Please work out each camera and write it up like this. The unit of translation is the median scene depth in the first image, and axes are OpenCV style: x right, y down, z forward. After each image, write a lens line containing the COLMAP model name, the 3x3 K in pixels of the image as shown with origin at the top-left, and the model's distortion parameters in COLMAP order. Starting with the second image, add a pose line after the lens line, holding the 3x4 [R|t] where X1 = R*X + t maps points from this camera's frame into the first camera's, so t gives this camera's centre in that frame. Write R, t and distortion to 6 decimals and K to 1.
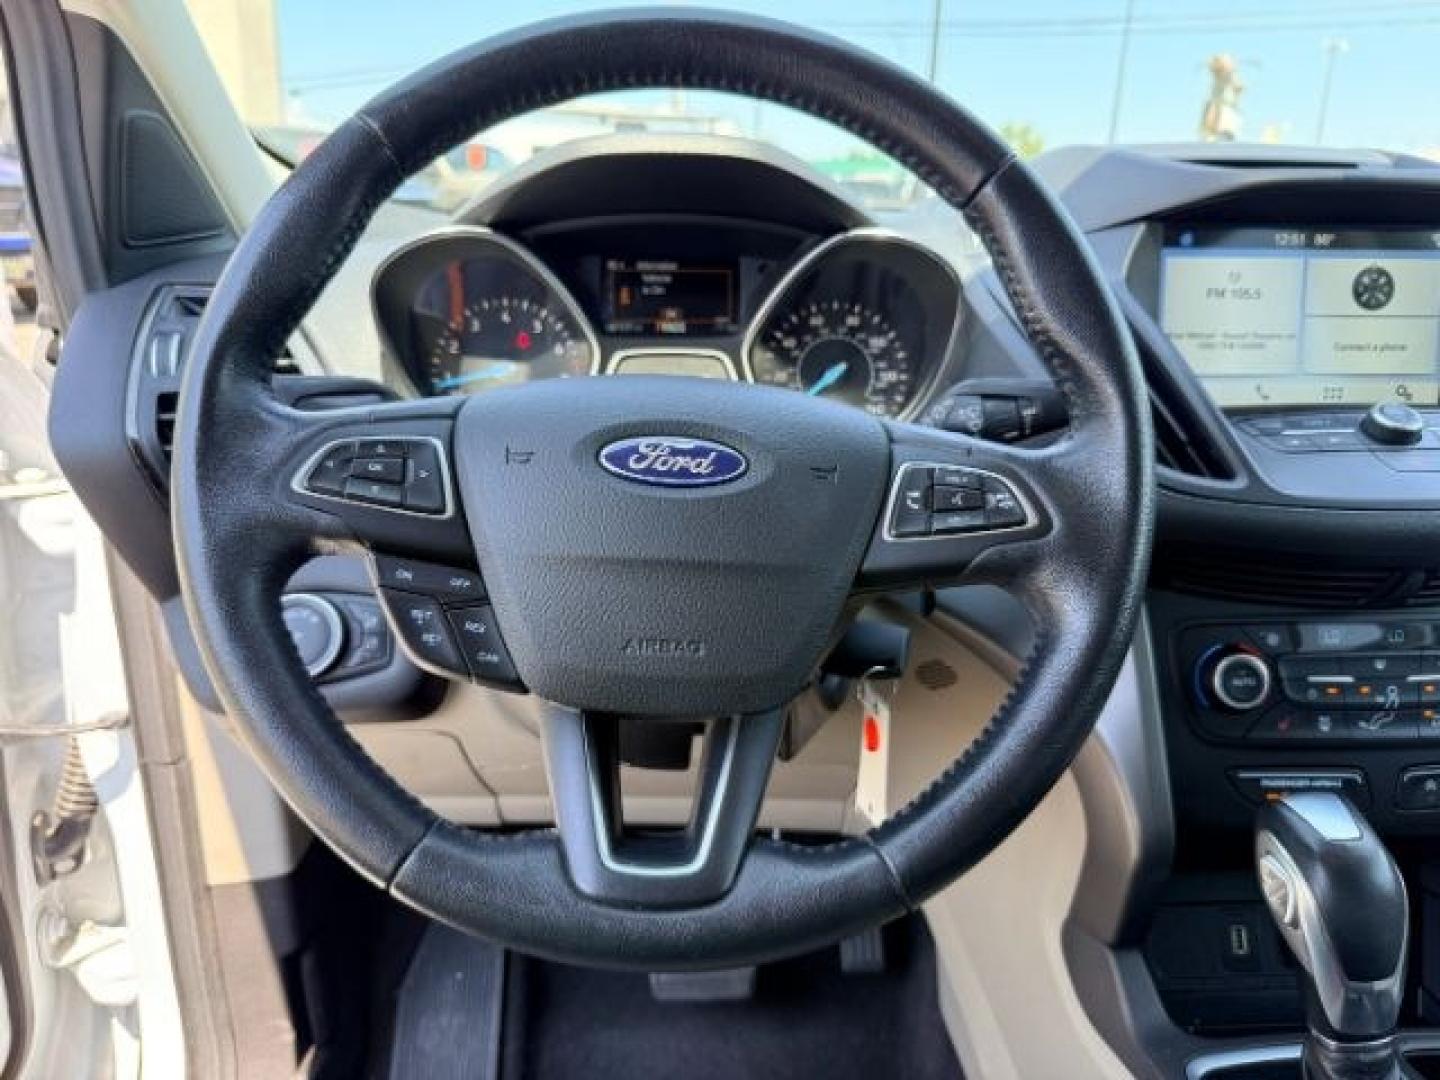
lens RADIAL K [[1032.6, 0, 733.2], [0, 1032.6, 547.8], [0, 0, 1]] dist [0.024059, -0.034935]
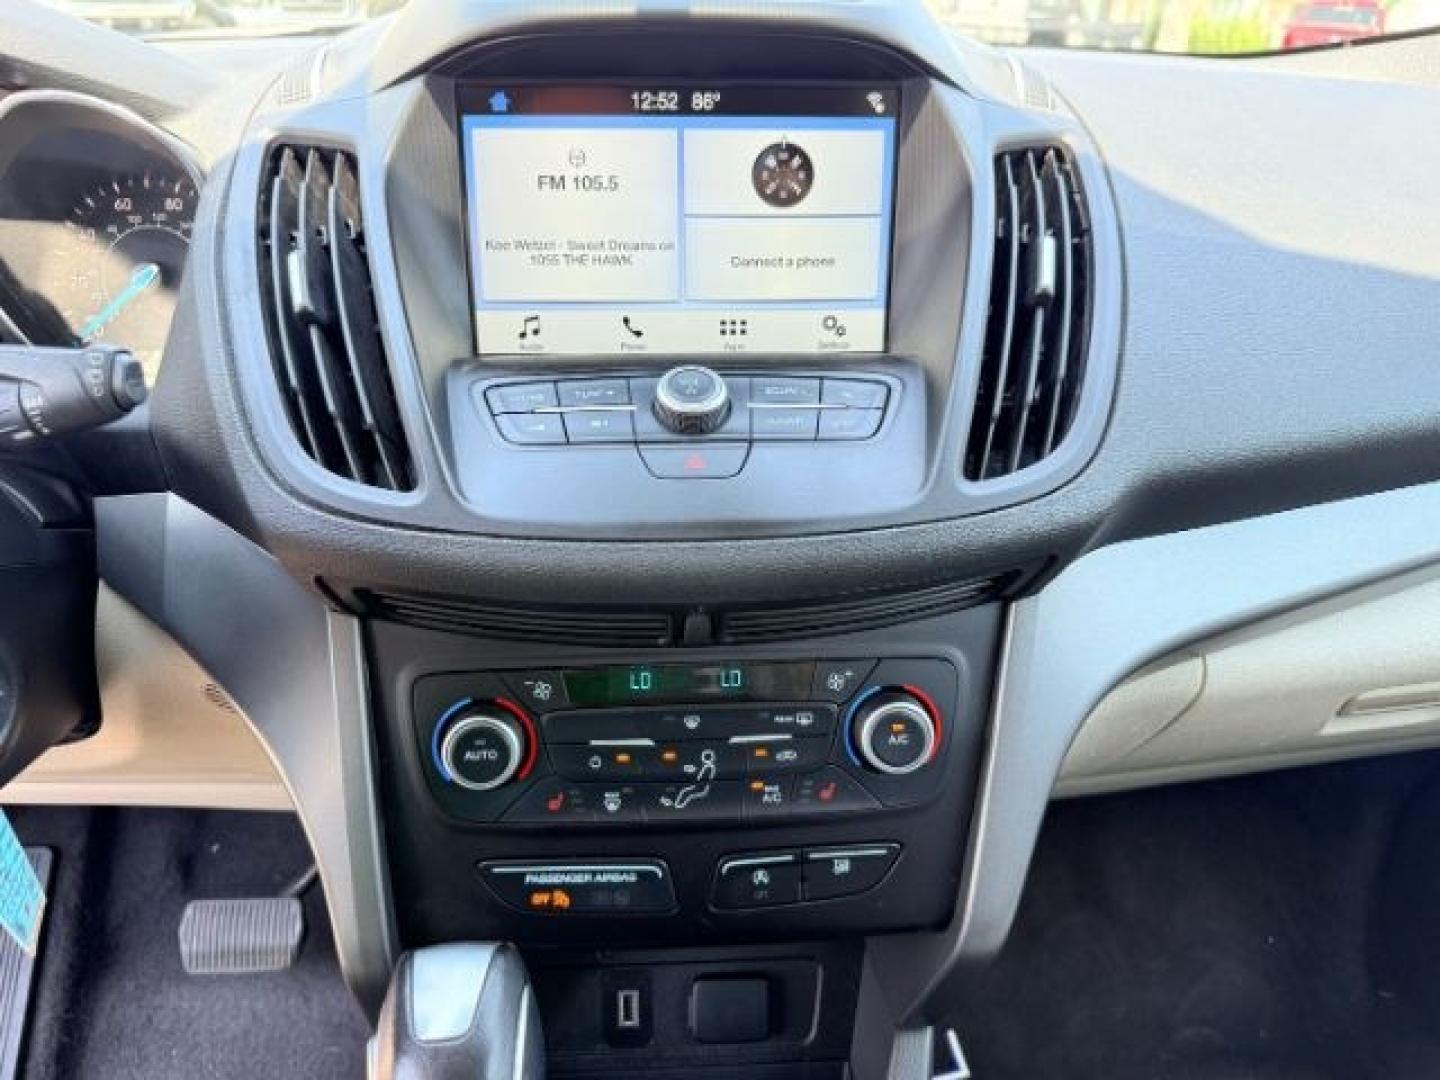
lens RADIAL K [[1032.6, 0, 720.1], [0, 1032.6, 553.6], [0, 0, 1]] dist [0.024059, -0.034935]
pose [[0.999952, -0.001464, 0.009707, 0.572984], [-0.000279, 0.984188, 0.177129, -0.122907], [-0.009813, -0.177123, 0.984140, 0.266772]]
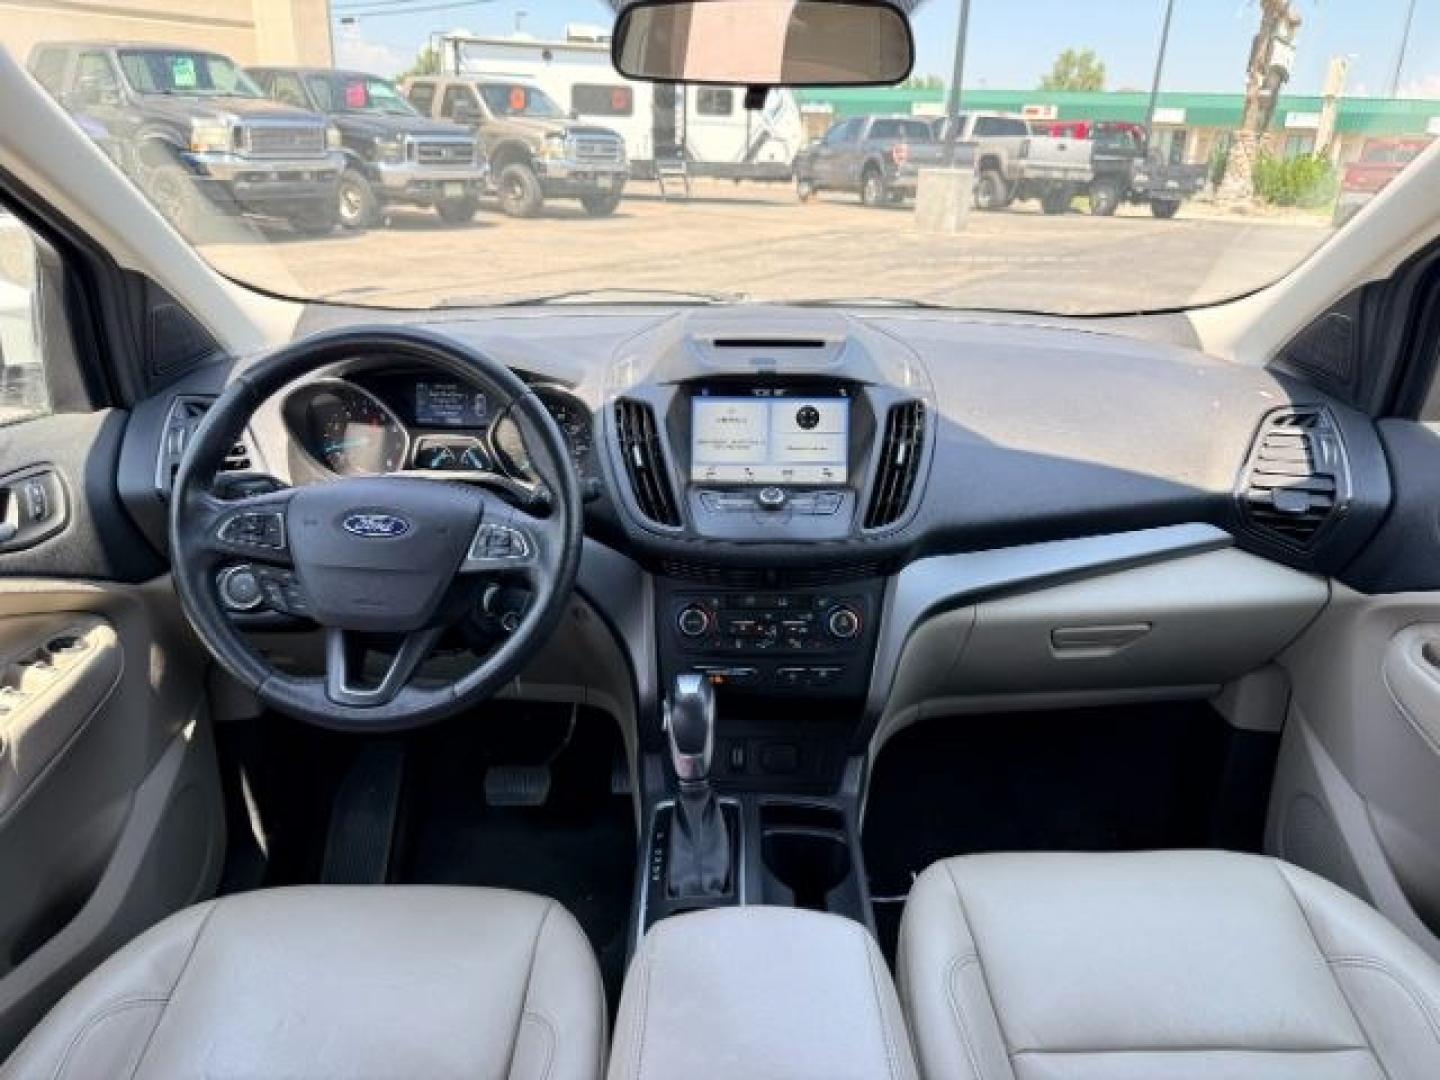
lens RADIAL K [[1032.6, 0, 749.8], [0, 1032.6, 555.9], [0, 0, 1]] dist [0.024059, -0.034935]
pose [[0.999169, 0.023077, -0.033596, 0.586764], [-0.020491, 0.996944, 0.075378, -0.139944], [0.035233, -0.074627, 0.996589, -0.903470]]
